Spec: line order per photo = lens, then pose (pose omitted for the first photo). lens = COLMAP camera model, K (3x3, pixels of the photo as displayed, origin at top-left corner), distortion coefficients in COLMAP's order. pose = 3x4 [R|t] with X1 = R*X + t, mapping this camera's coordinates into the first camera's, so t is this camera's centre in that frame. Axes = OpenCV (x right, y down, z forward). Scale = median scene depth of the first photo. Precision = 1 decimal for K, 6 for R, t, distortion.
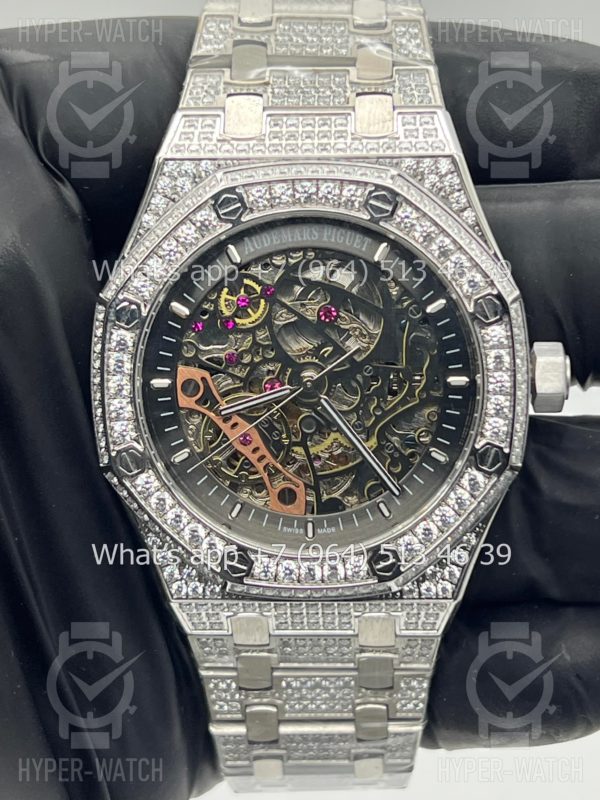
lens RADIAL K [[1939.1, 0, 302.0], [0, 1939.1, 400.5], [0, 0, 1]] dist [0.180441, 0.000000]
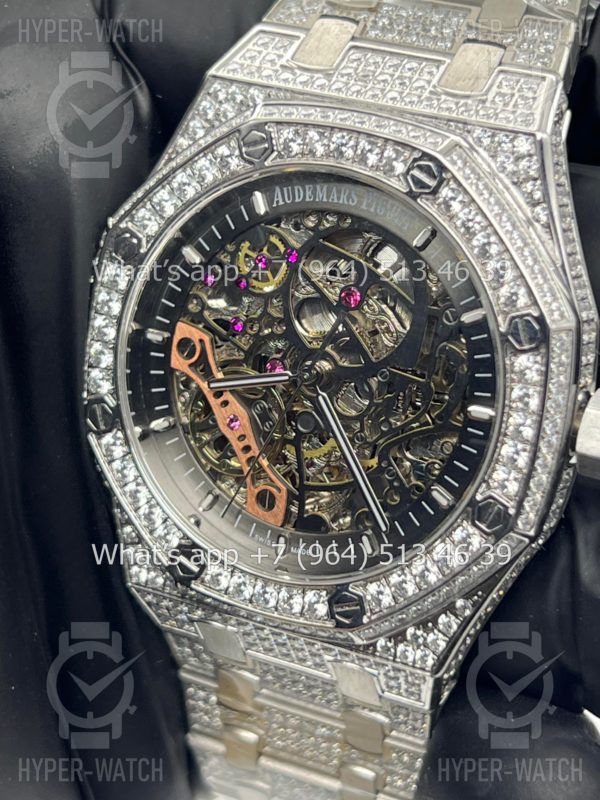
lens RADIAL K [[1939.1, 0, 299.7], [0, 1939.1, 404.4], [0, 0, 1]] dist [0.180441, 0.000000]
pose [[0.914337, 0.228630, -0.334239, 0.278436], [-0.216748, 0.973497, 0.072970, -0.055517], [0.342064, 0.005726, 0.939659, 0.219110]]
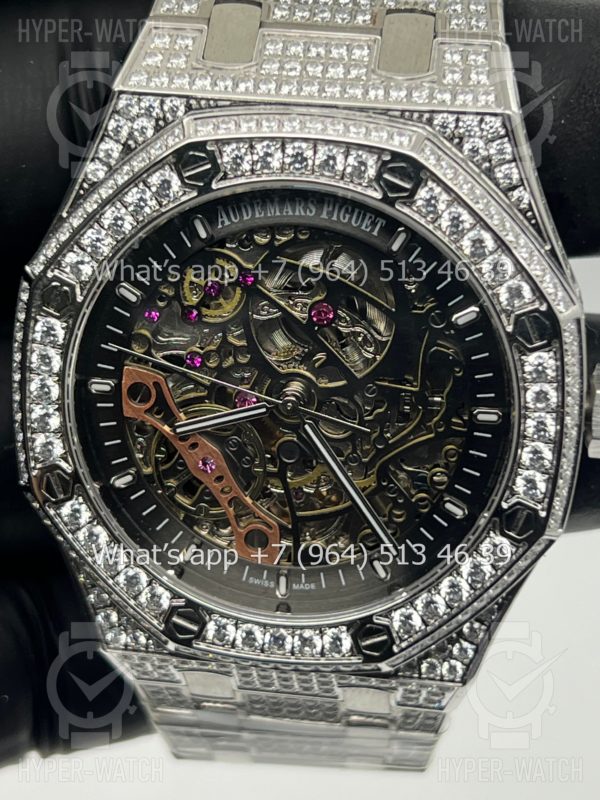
lens RADIAL K [[1939.1, 0, 288.4], [0, 1939.1, 405.9], [0, 0, 1]] dist [0.180441, 0.000000]
pose [[0.993521, 0.078155, -0.082511, 0.065279], [-0.064361, 0.985292, 0.158296, -0.127697], [0.093669, -0.151959, 0.983938, 0.248765]]
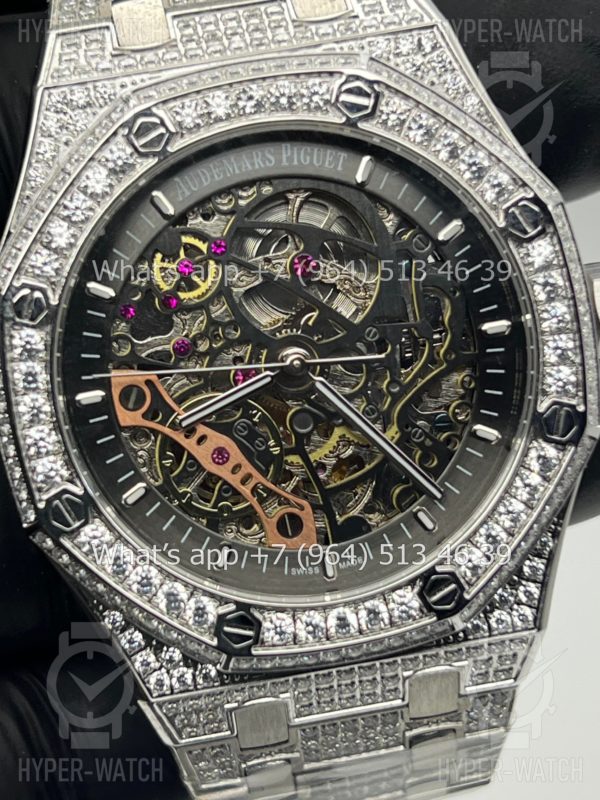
lens RADIAL K [[1939.1, 0, 293.5], [0, 1939.1, 400.6], [0, 0, 1]] dist [0.180441, 0.000000]
pose [[0.981235, -0.161693, 0.105039, -0.074872], [0.168964, 0.983515, -0.064413, 0.050935], [-0.092892, 0.080952, 0.992380, 0.285111]]
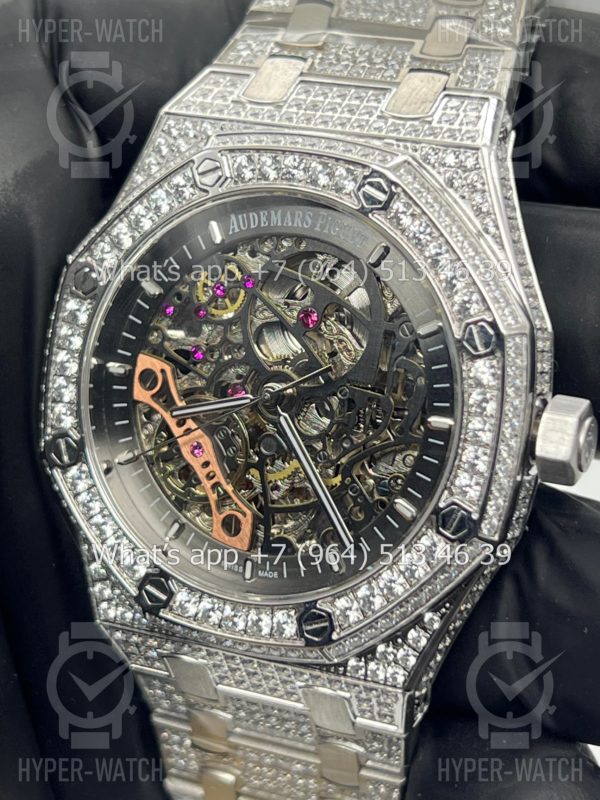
lens RADIAL K [[1939.1, 0, 298.6], [0, 1939.1, 400.8], [0, 0, 1]] dist [0.180441, 0.000000]
pose [[0.925635, 0.163669, -0.341192, 0.299830], [-0.181775, 0.983104, -0.021552, 0.009309], [0.331900, 0.081970, 0.939746, 0.215638]]
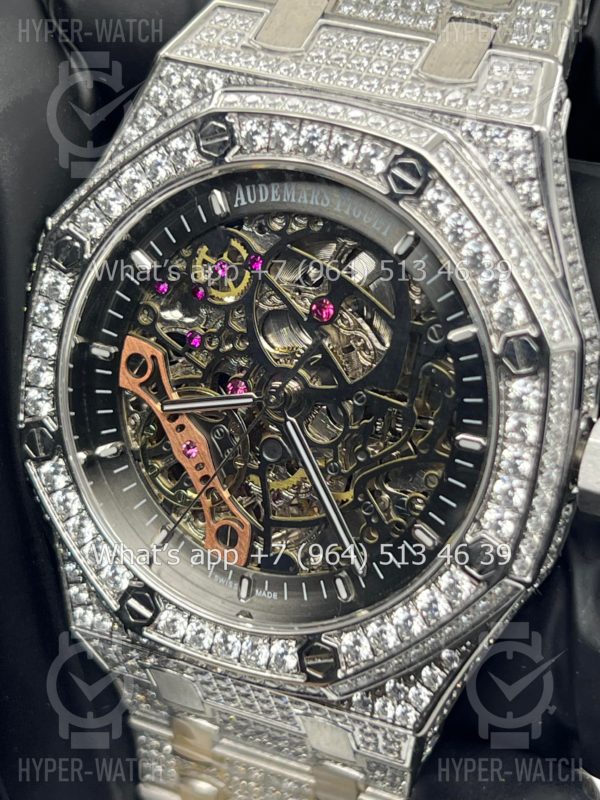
lens RADIAL K [[1939.1, 0, 305.0], [0, 1939.1, 402.3], [0, 0, 1]] dist [0.180441, 0.000000]
pose [[0.924718, 0.234869, -0.299554, 0.233082], [-0.216635, 0.971794, 0.093197, -0.077249], [0.312994, -0.021287, 0.949517, 0.304722]]
